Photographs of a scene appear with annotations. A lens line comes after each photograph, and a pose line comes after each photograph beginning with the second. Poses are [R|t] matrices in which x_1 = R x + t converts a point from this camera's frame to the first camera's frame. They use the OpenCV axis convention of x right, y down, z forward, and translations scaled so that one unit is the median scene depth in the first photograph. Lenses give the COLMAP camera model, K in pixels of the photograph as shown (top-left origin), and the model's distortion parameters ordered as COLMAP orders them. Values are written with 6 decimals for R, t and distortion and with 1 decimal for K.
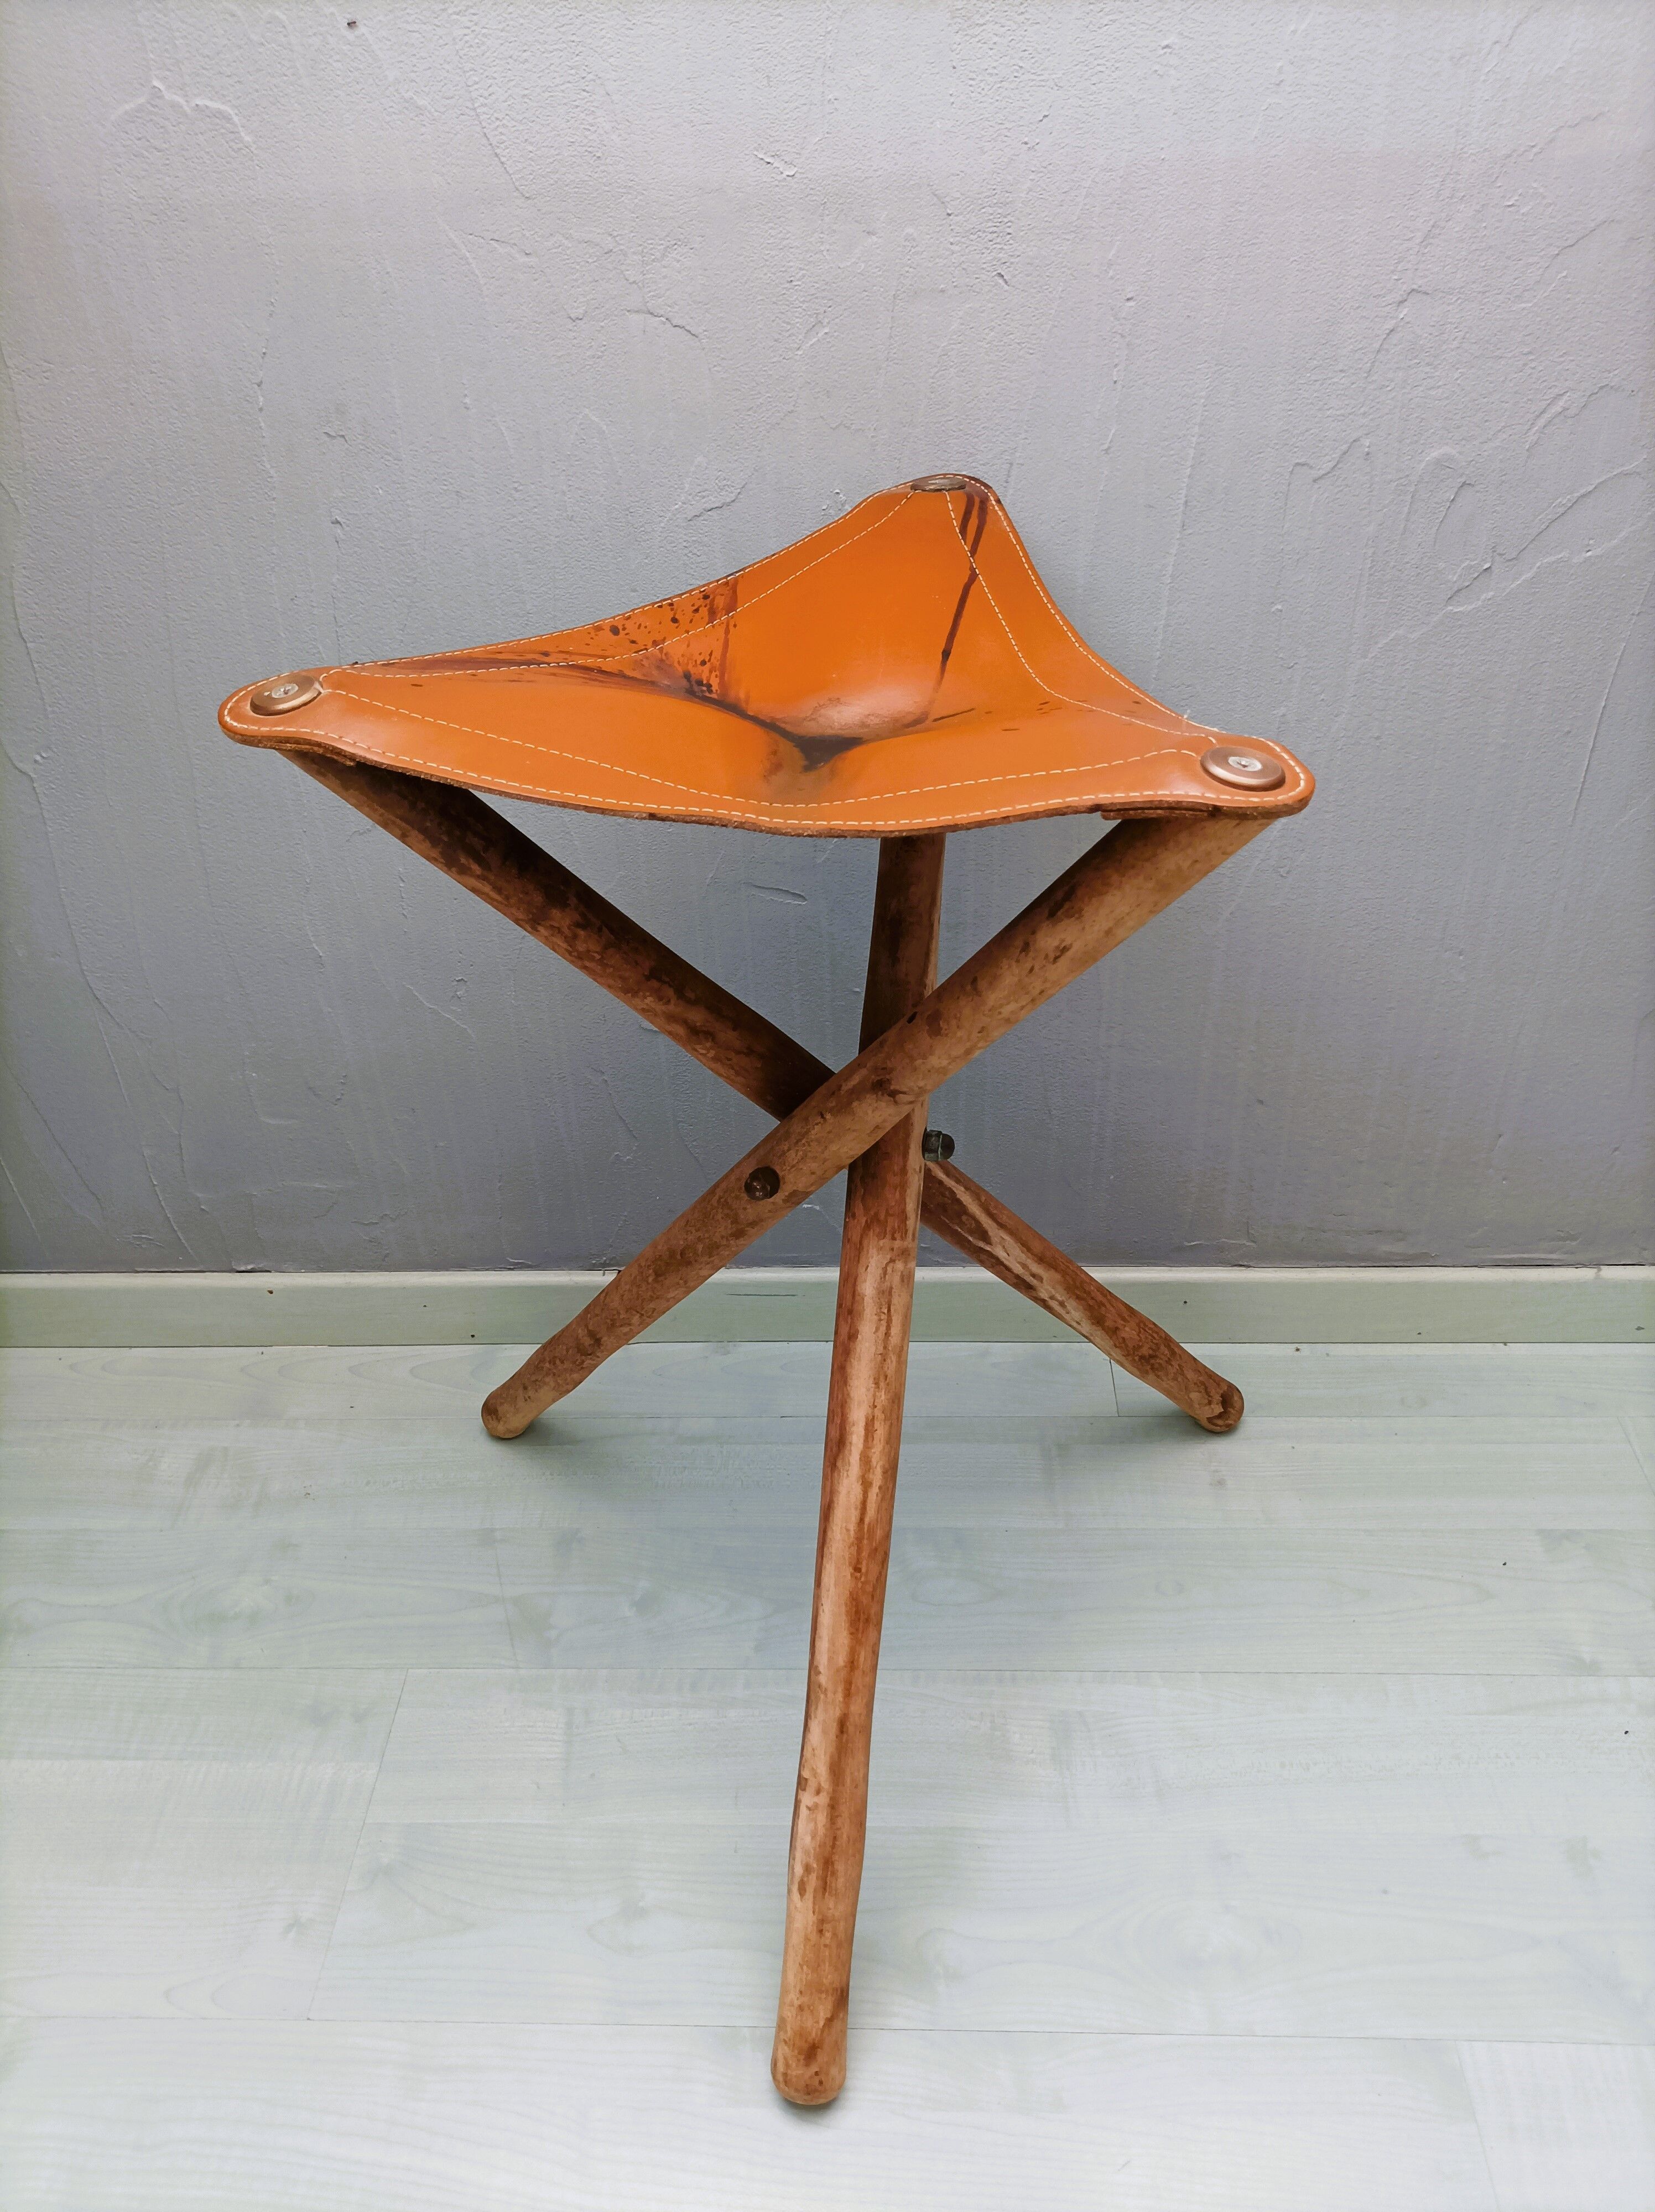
lens RADIAL K [[1611.3, 0, 827.5], [0, 1611.3, 1106.0], [0, 0, 1]] dist [-0.001805, -0.002854]
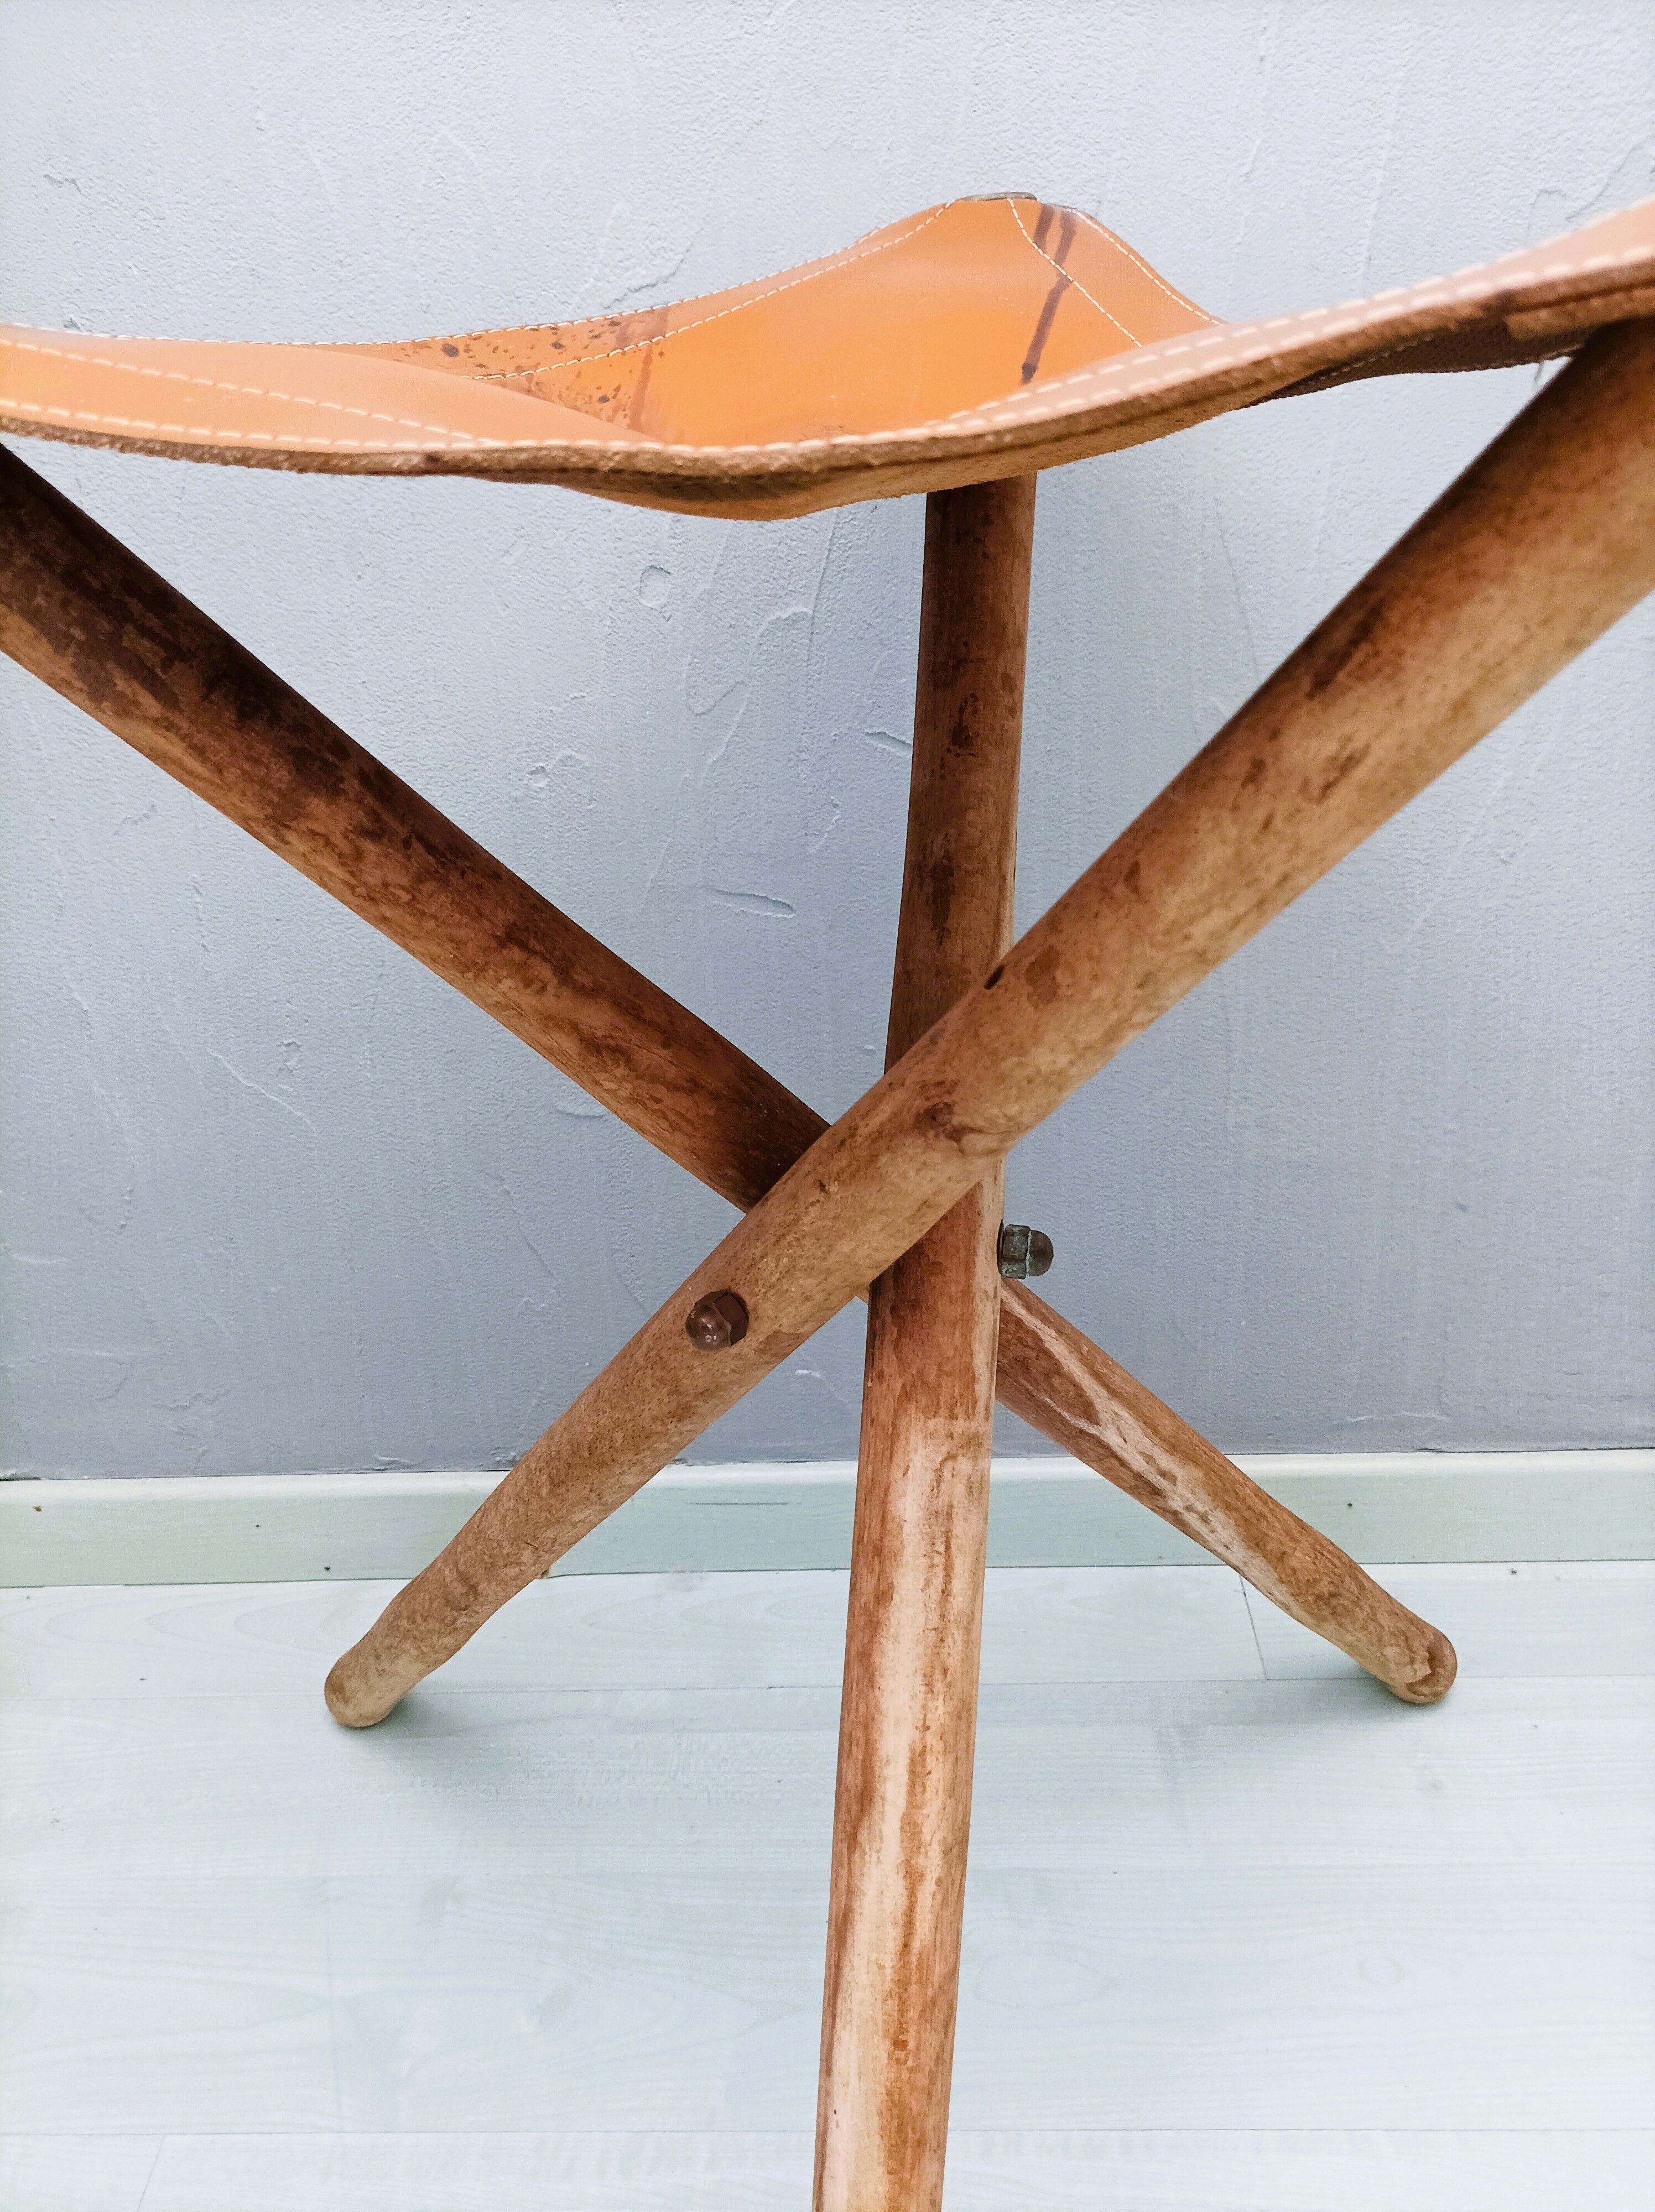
lens RADIAL K [[1646.6, 0, 834.1], [0, 1646.6, 1103.3], [0, 0, 1]] dist [-0.002162, -0.003958]
pose [[0.999885, -0.014191, 0.005417, -0.001820], [0.014697, 0.993945, -0.108890, 0.035649], [-0.003839, 0.108957, 0.994039, 0.415945]]
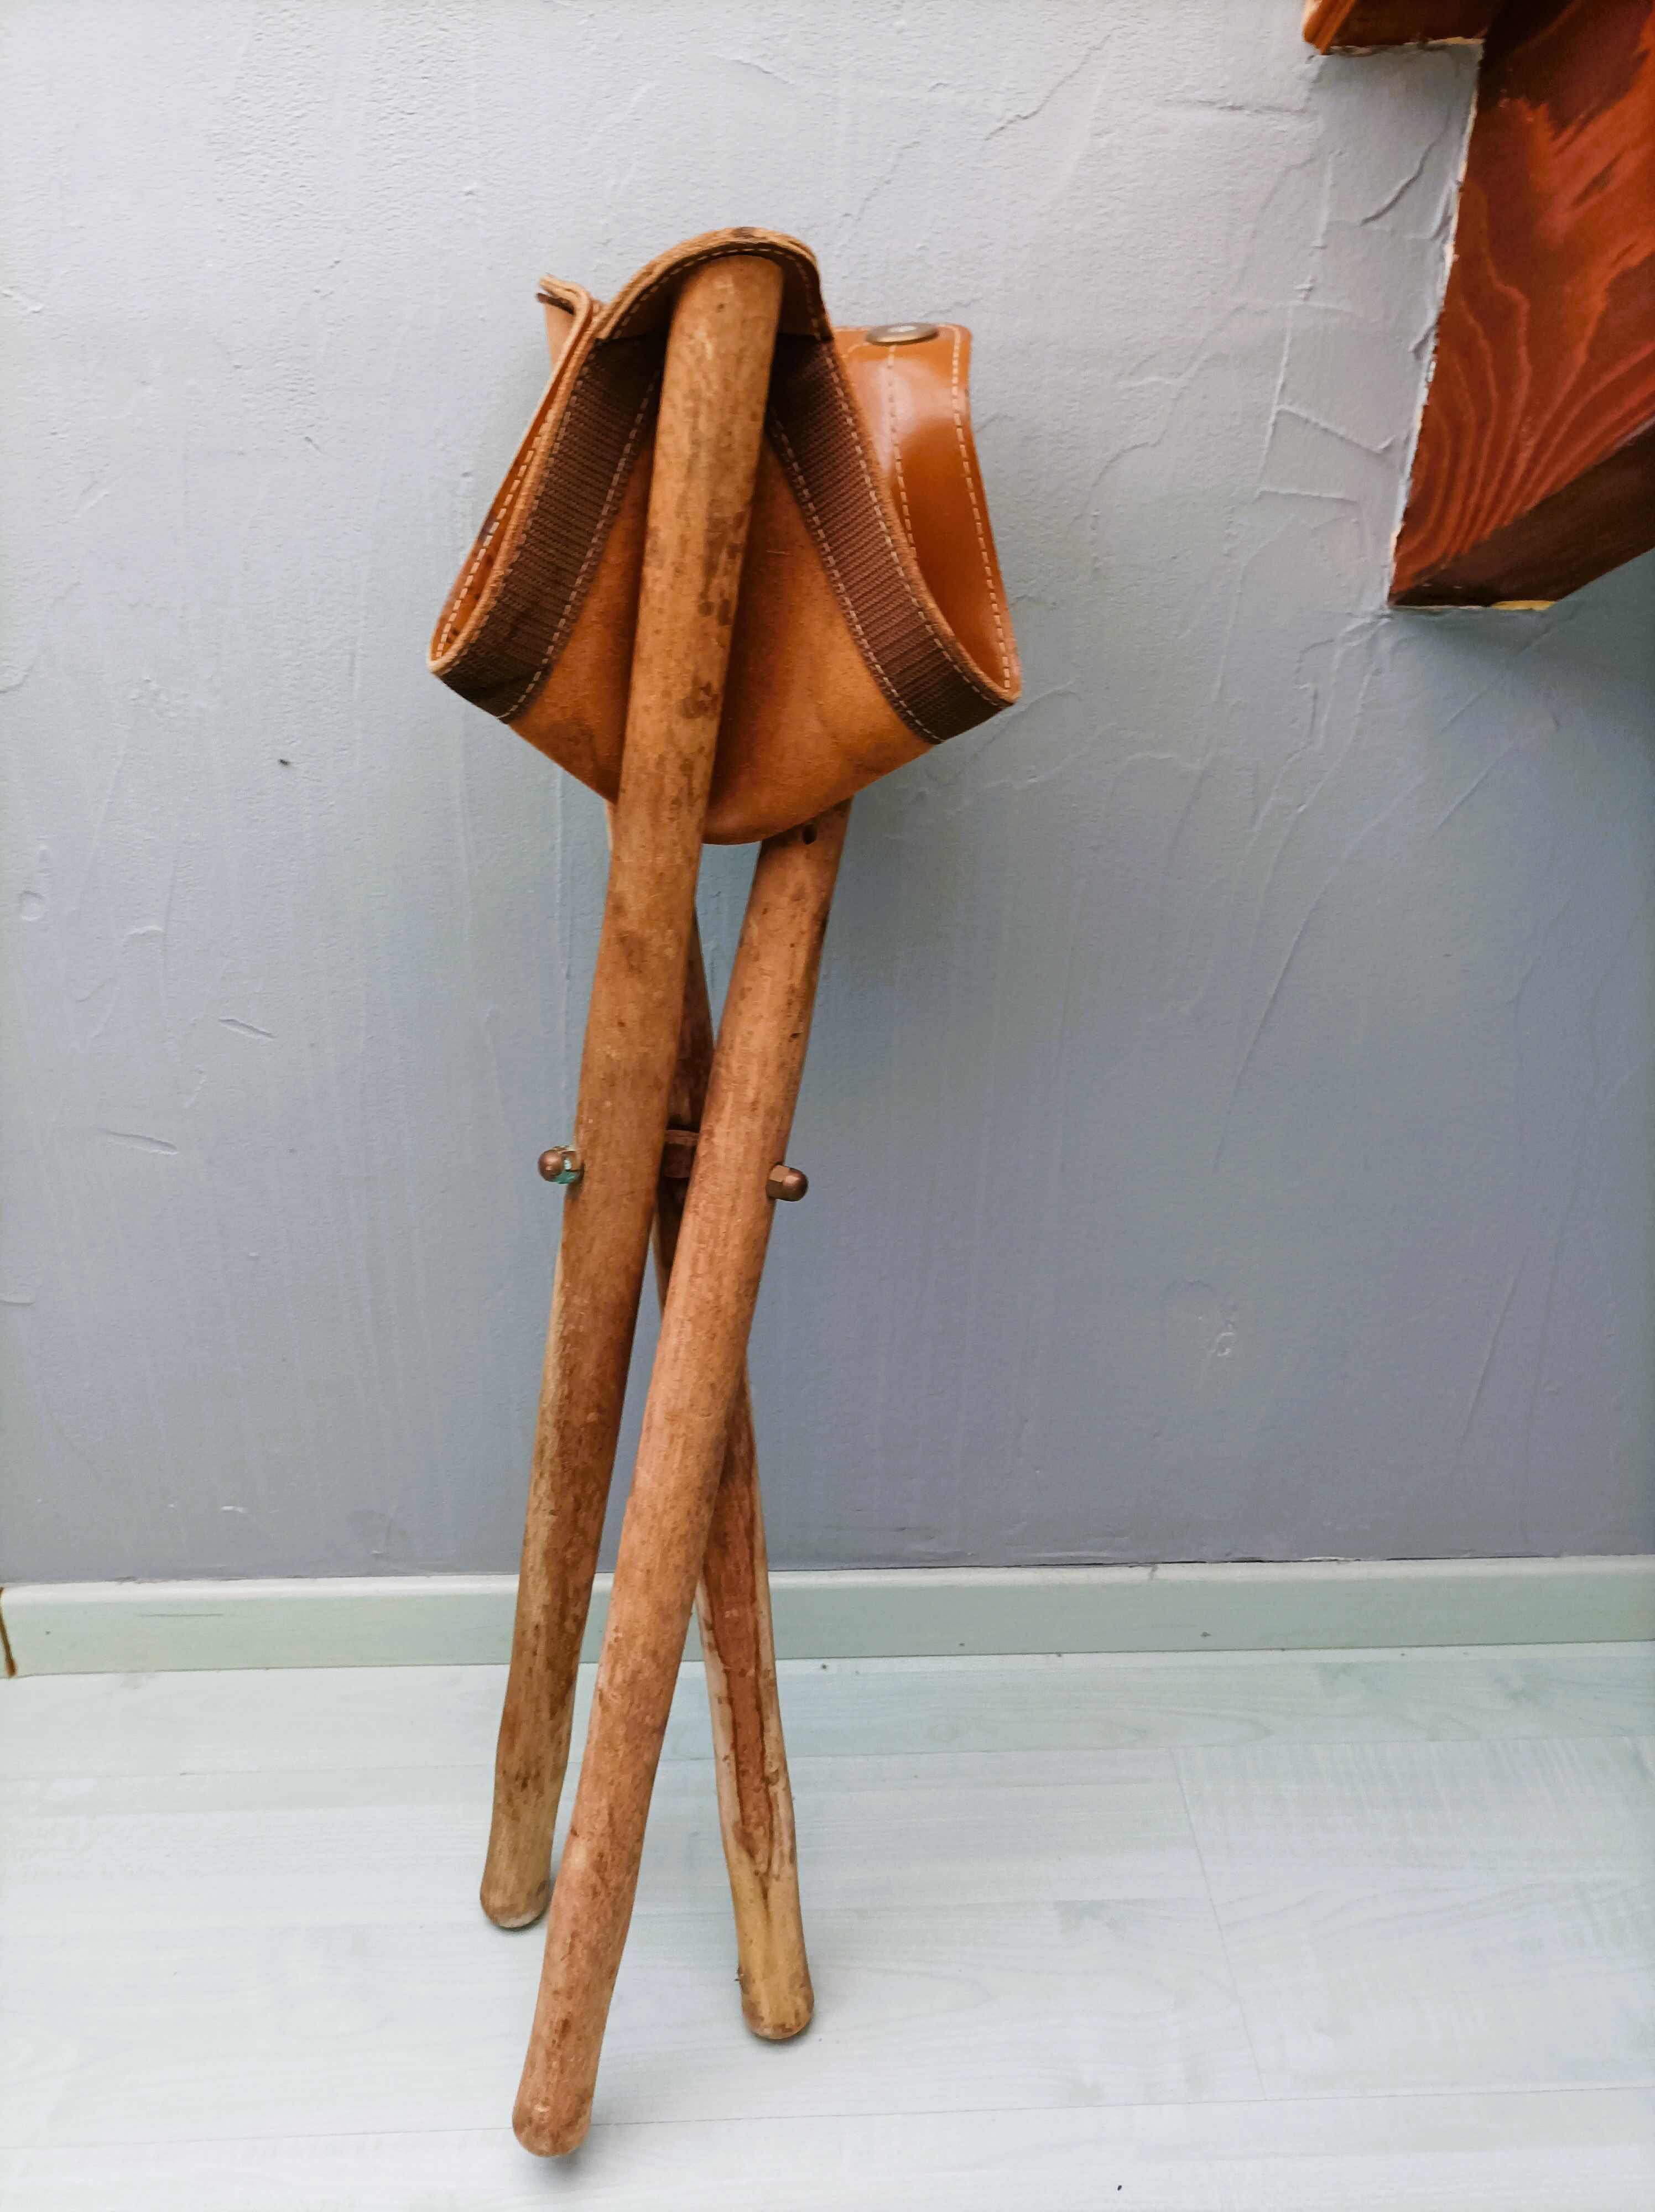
lens RADIAL K [[1646.6, 0, 834.1], [0, 1646.6, 1103.3], [0, 0, 1]] dist [-0.002162, -0.003958]
pose [[0.993569, 0.011300, 0.112667, 0.294627], [0.001113, 0.993986, -0.109499, -0.076032], [-0.113227, 0.108920, 0.987581, 0.156739]]
